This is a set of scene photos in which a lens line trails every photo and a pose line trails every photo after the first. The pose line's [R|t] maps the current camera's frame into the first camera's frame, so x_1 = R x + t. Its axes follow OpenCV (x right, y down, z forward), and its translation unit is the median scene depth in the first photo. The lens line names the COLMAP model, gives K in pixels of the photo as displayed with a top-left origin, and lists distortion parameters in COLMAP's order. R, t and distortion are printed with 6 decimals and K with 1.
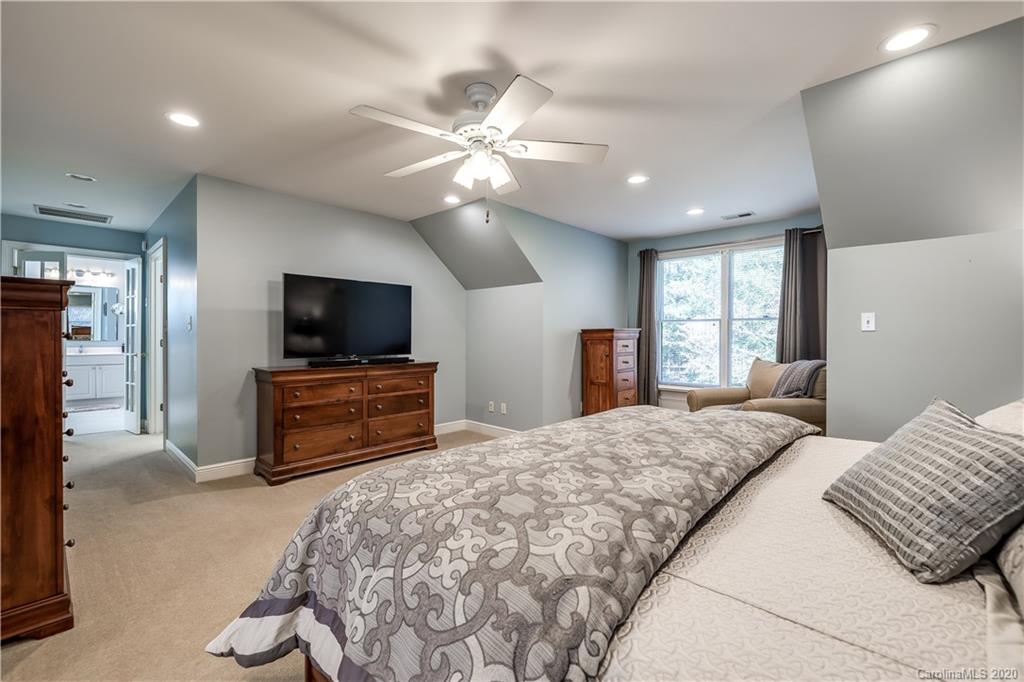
lens RADIAL K [[433.8, 0, 509.6], [0, 433.8, 338.7], [0, 0, 1]] dist [-0.001848, -0.000880]
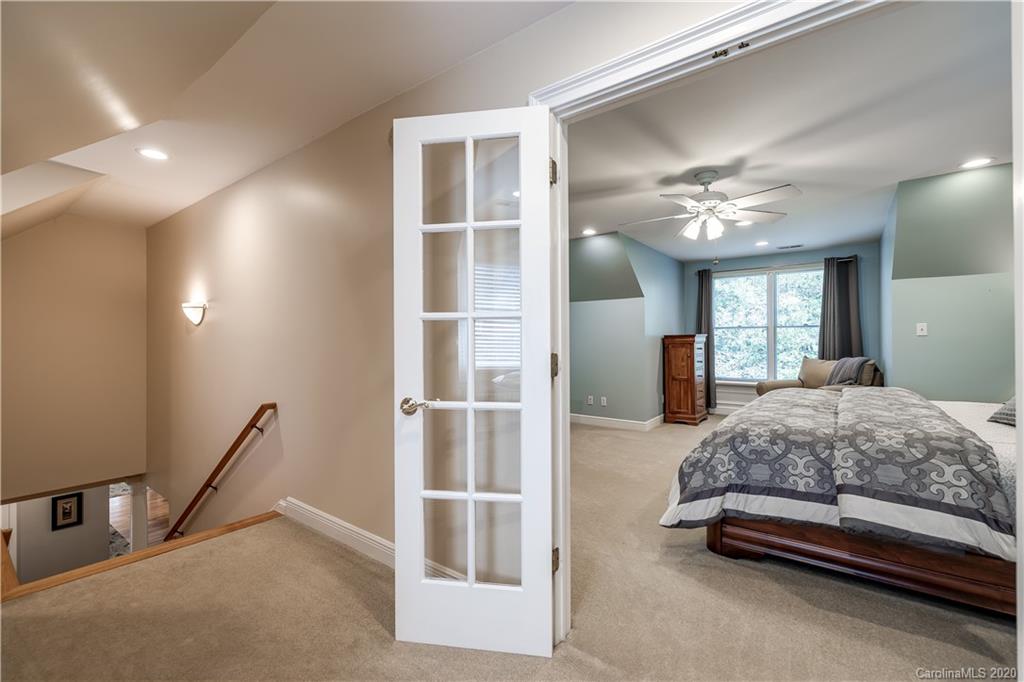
lens RADIAL K [[433.8, 0, 515.4], [0, 433.8, 340.6], [0, 0, 1]] dist [-0.001848, -0.000880]
pose [[0.994088, -0.008015, 0.108284, -0.402506], [0.009001, 0.999922, -0.008617, 0.000206], [-0.108206, 0.009540, 0.994083, -0.180329]]
